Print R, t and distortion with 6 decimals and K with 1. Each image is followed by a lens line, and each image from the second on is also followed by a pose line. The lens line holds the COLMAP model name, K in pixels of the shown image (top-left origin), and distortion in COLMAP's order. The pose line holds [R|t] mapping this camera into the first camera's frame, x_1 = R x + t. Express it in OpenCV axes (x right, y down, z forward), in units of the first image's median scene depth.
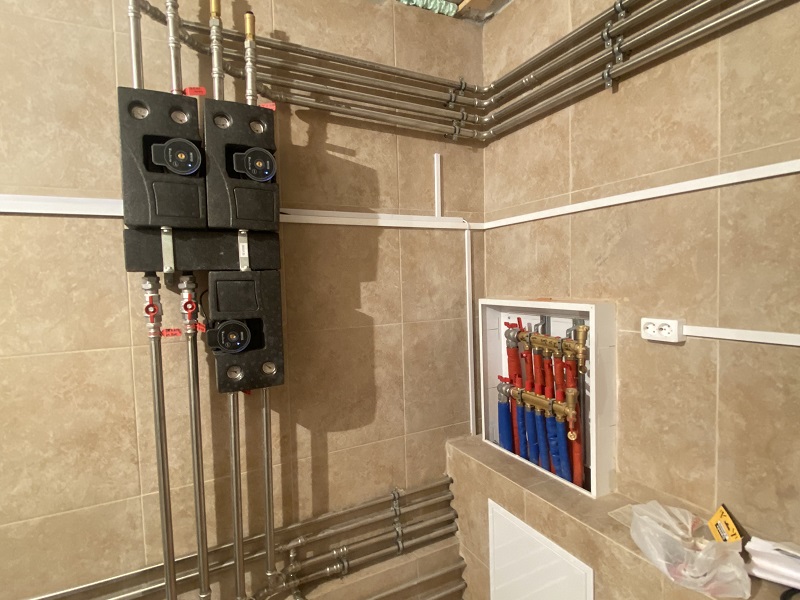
lens RADIAL K [[426.6, 0, 400.0], [0, 426.6, 300.0], [0, 0, 1]] dist [0.050952, -0.050689]
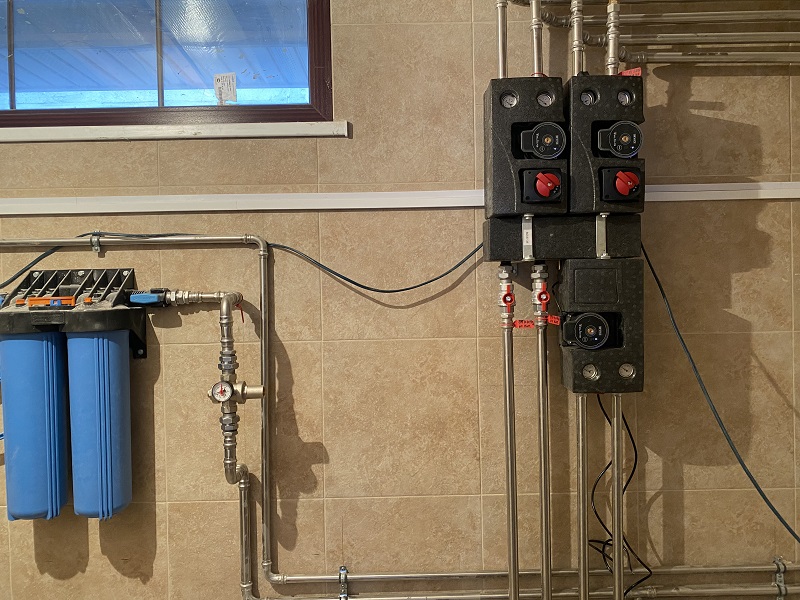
lens RADIAL K [[612.0, 0, 396.9], [0, 612.0, 291.6], [0, 0, 1]] dist [0.034603, -0.043537]
pose [[0.884953, 0.011204, -0.465545, -0.142667], [-0.026392, 0.999310, -0.026119, 0.045202], [0.464931, 0.035401, 0.884639, -0.326607]]
